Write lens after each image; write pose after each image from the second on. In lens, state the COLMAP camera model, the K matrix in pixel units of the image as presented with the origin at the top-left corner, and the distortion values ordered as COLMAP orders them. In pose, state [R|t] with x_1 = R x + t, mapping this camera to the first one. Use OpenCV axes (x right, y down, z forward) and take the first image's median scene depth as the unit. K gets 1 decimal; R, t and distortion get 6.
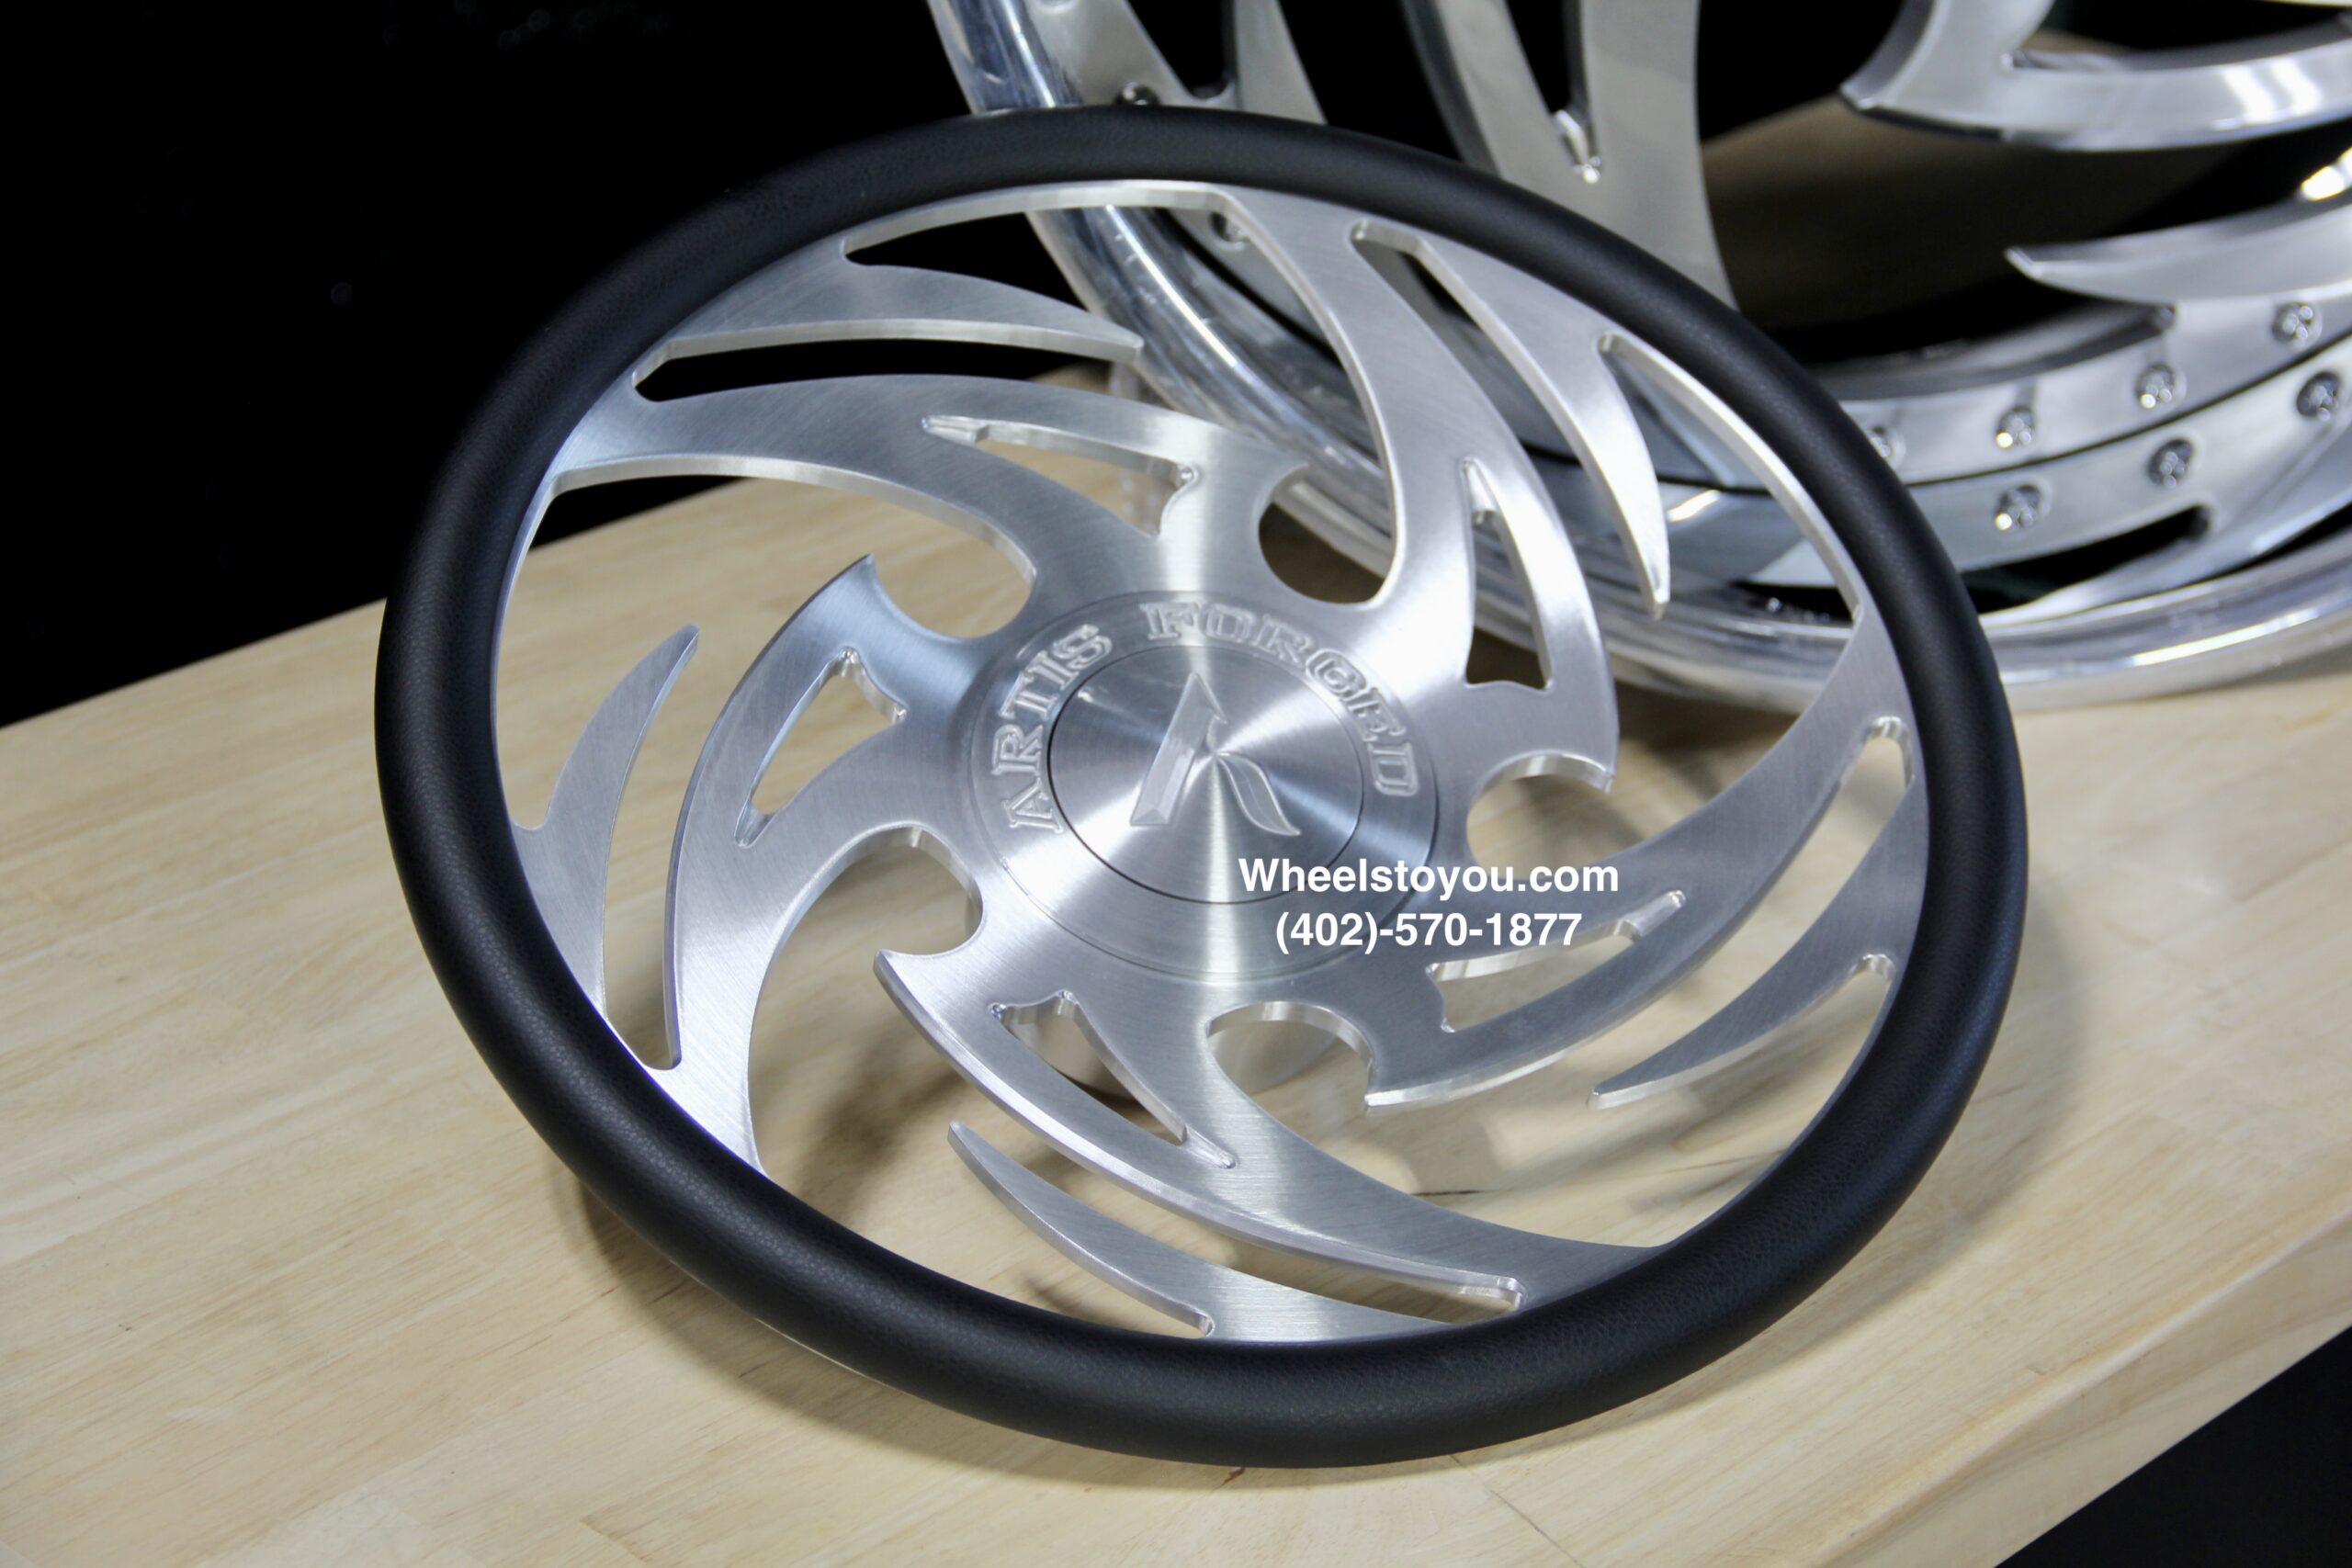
lens RADIAL K [[4561.3, 0, 1164.1], [0, 4561.3, 779.2], [0, 0, 1]] dist [0.215767, 0.000000]
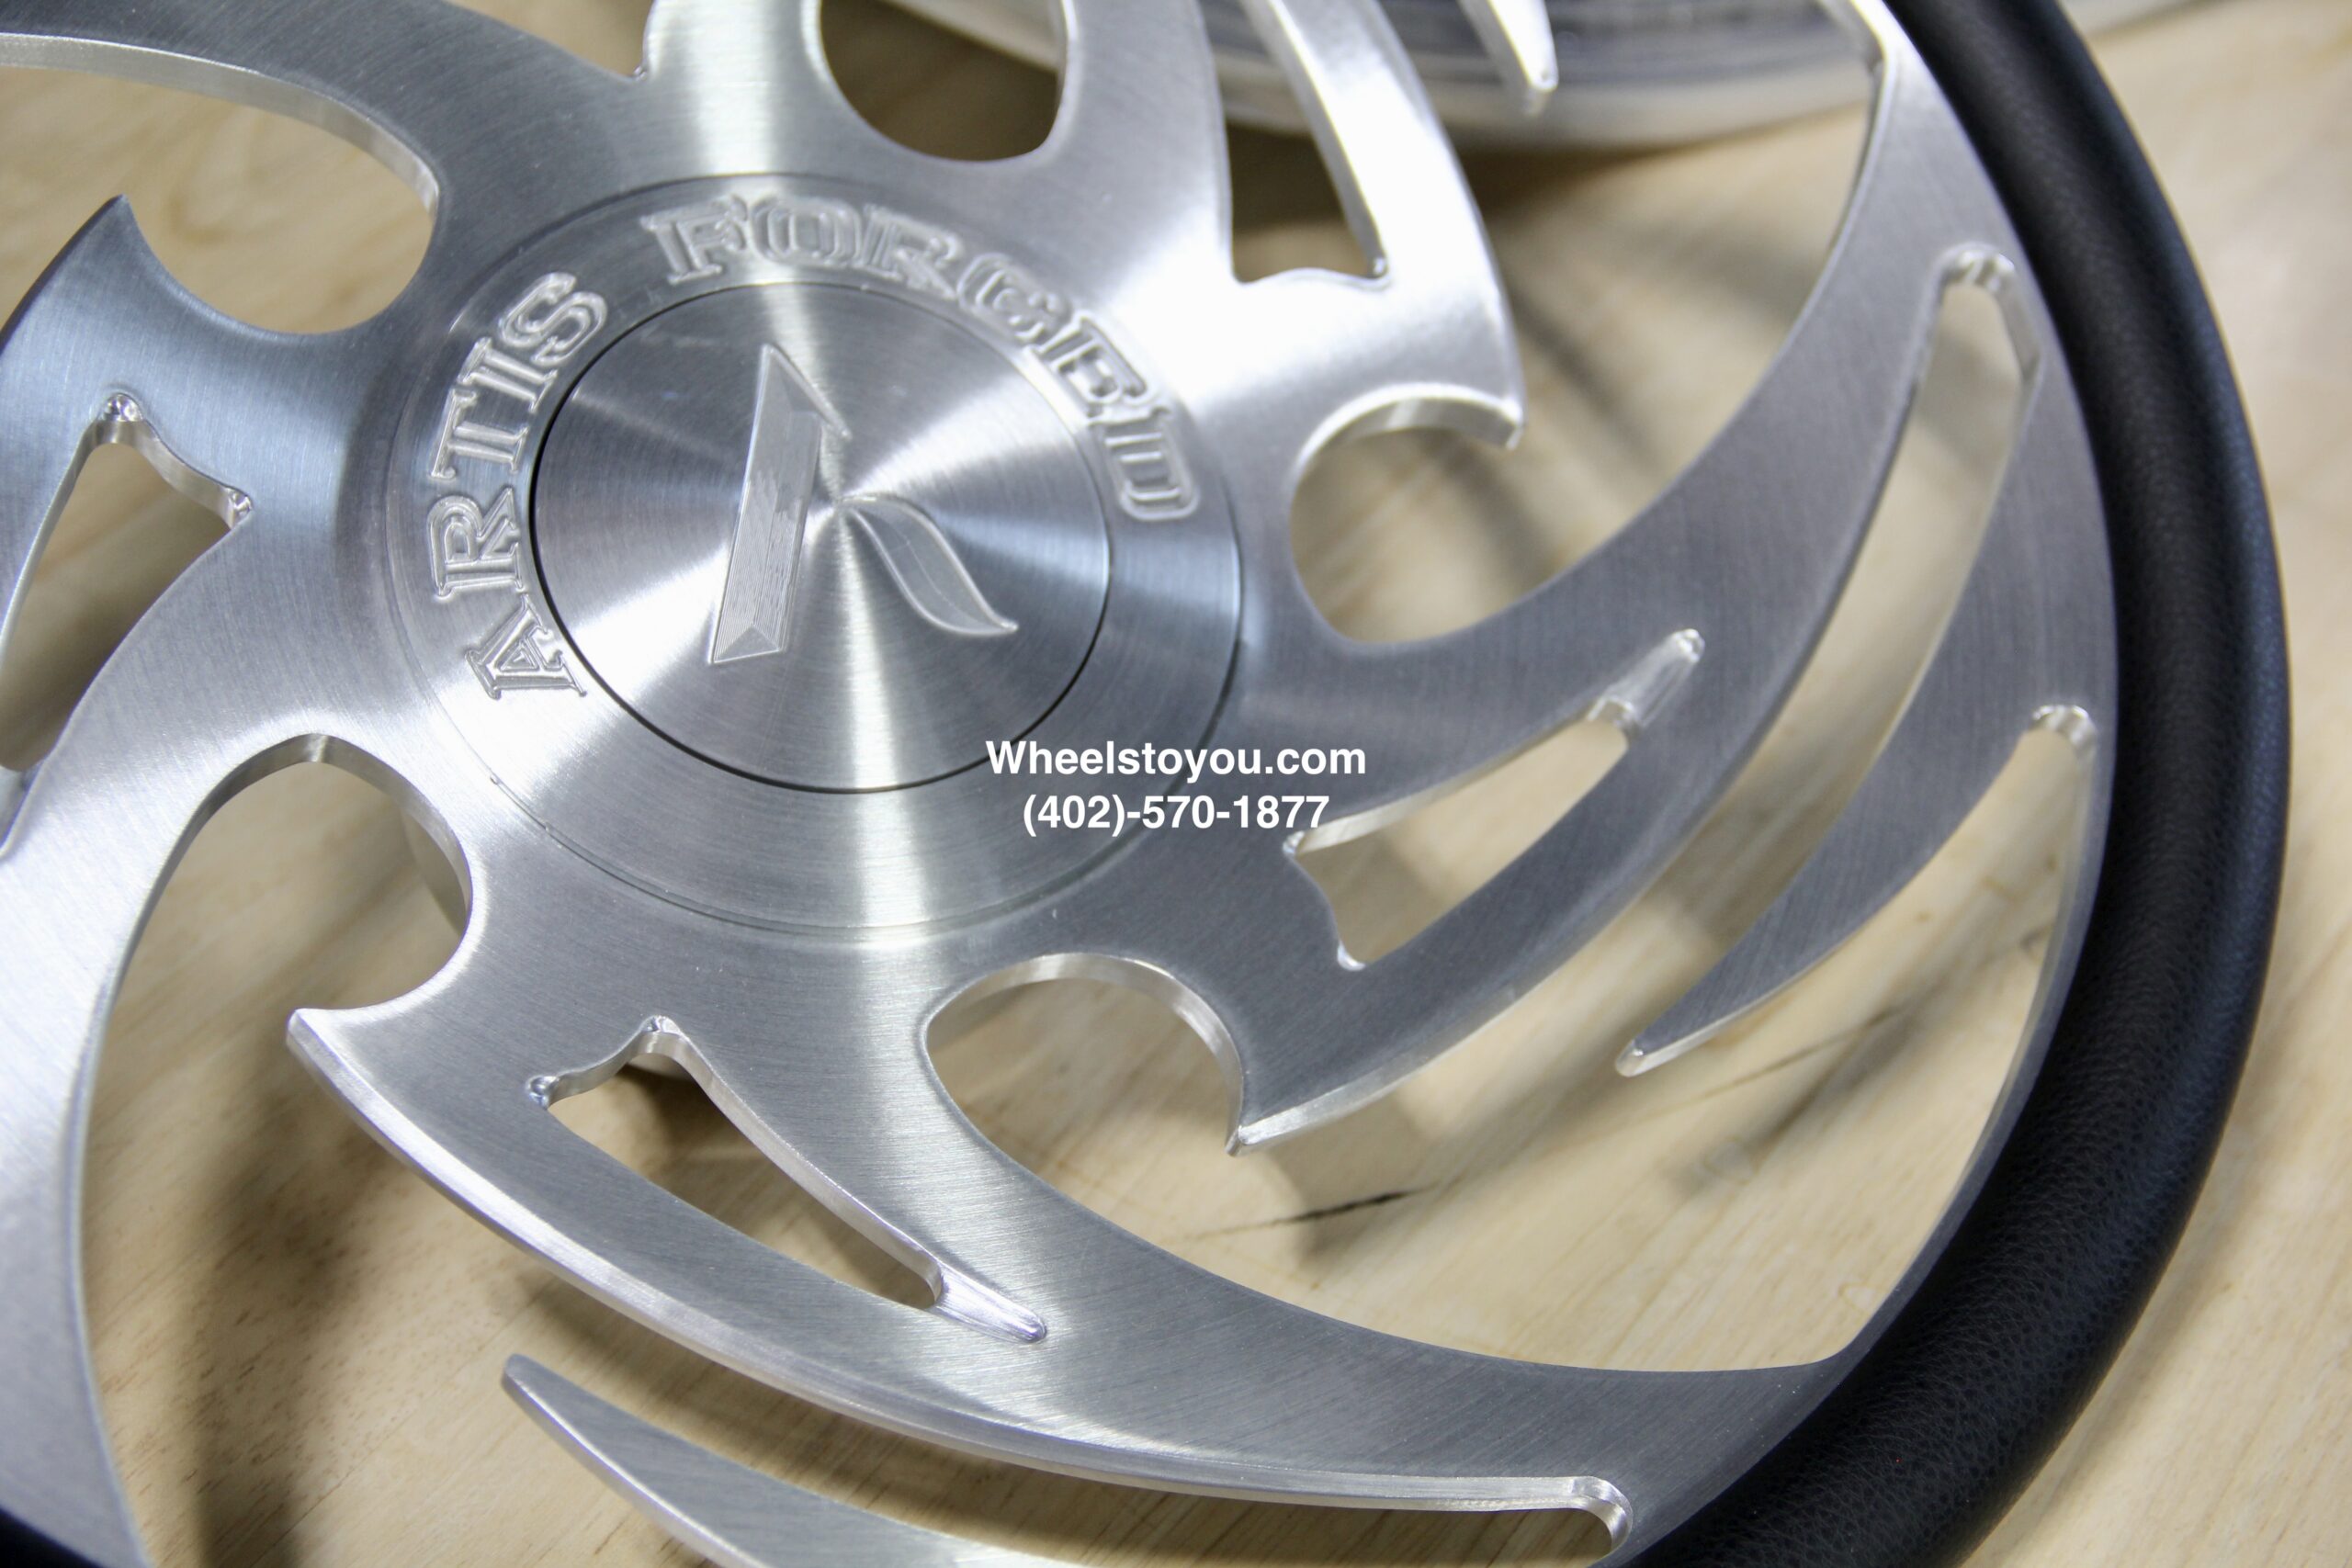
lens RADIAL K [[4561.3, 0, 1197.8], [0, 4561.3, 783.3], [0, 0, 1]] dist [0.215767, 0.000000]
pose [[0.974503, -0.155726, 0.161537, -0.040372], [0.120018, 0.970061, 0.211132, -0.082318], [-0.189579, -0.186361, 0.964017, 0.452156]]
